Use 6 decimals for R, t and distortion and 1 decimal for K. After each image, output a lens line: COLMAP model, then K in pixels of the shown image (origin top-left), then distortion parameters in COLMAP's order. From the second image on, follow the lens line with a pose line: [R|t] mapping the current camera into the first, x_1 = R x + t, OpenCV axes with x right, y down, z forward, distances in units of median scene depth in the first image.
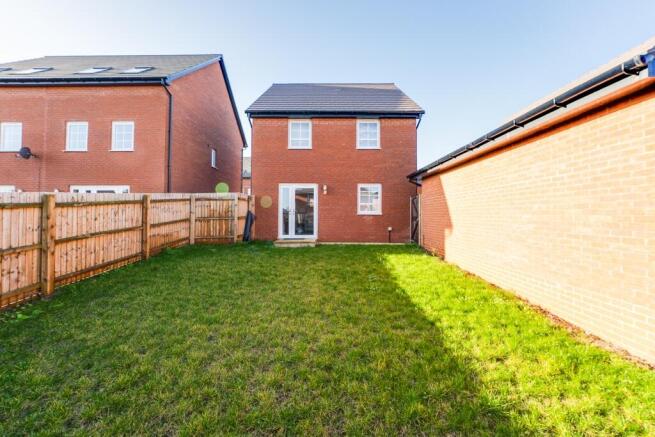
lens RADIAL K [[272.4, 0, 323.5], [0, 272.4, 213.4], [0, 0, 1]] dist [-0.014774, 0.000072]
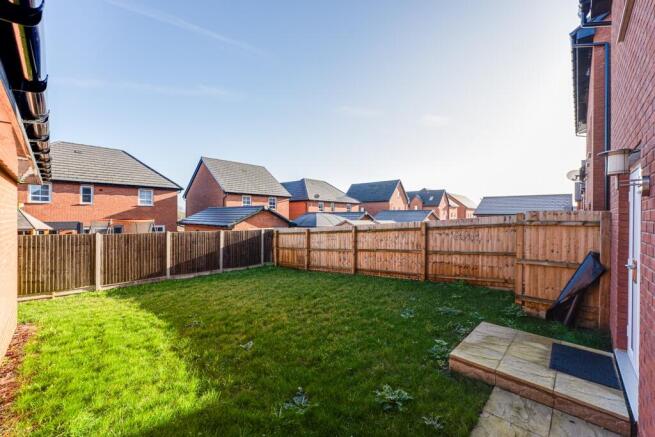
lens RADIAL K [[271.5, 0, 324.6], [0, 271.5, 223.8], [0, 0, 1]] dist [-0.015203, 0.000128]
pose [[-0.693947, 0.010616, -0.719948, 0.516354], [-0.004190, 0.999815, 0.018781, -0.104479], [0.720014, 0.016049, -0.693774, 1.863812]]
